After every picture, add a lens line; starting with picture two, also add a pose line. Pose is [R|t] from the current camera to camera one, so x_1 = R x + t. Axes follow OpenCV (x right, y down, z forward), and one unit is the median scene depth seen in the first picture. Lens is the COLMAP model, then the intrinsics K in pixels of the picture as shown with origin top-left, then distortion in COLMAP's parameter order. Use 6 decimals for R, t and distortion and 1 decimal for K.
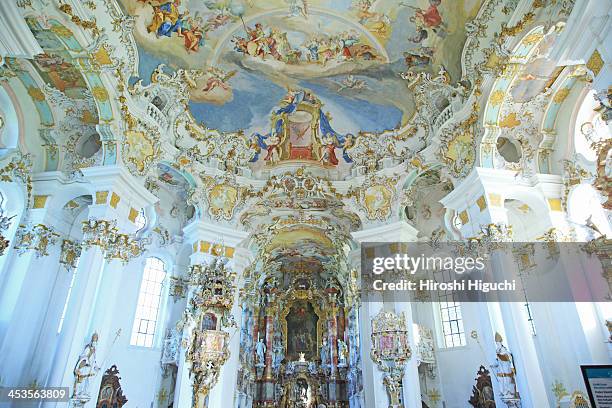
lens RADIAL K [[411.3, 0, 308.2], [0, 411.3, 200.7], [0, 0, 1]] dist [0.006063, 0.000650]
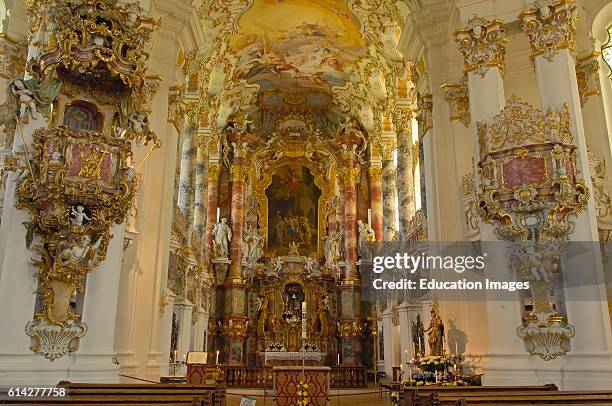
lens RADIAL K [[535.5, 0, 306.0], [0, 535.5, 203.0], [0, 0, 1]] dist [-0.004465, 0.002964]
pose [[0.999415, 0.014740, 0.030867, -0.032250], [-0.021087, 0.976016, 0.216674, 0.214078], [-0.026933, -0.217199, 0.975756, 0.394755]]
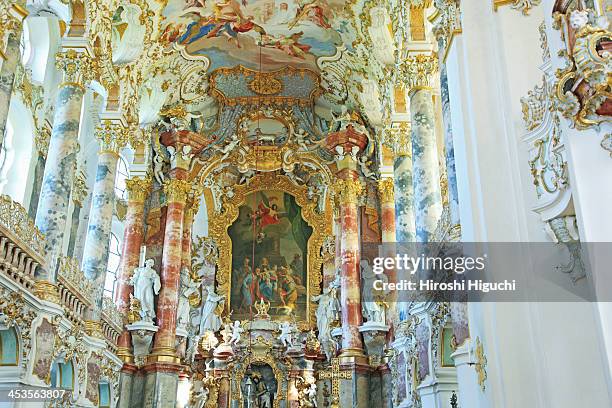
lens RADIAL K [[671.5, 0, 306.0], [0, 671.5, 204.0], [0, 0, 1]] dist [0.022869, 0.019862]
pose [[0.999987, 0.001970, -0.004714, 0.036716], [-0.001566, 0.996447, 0.084205, 0.331226], [0.004863, -0.084196, 0.996437, 0.584208]]
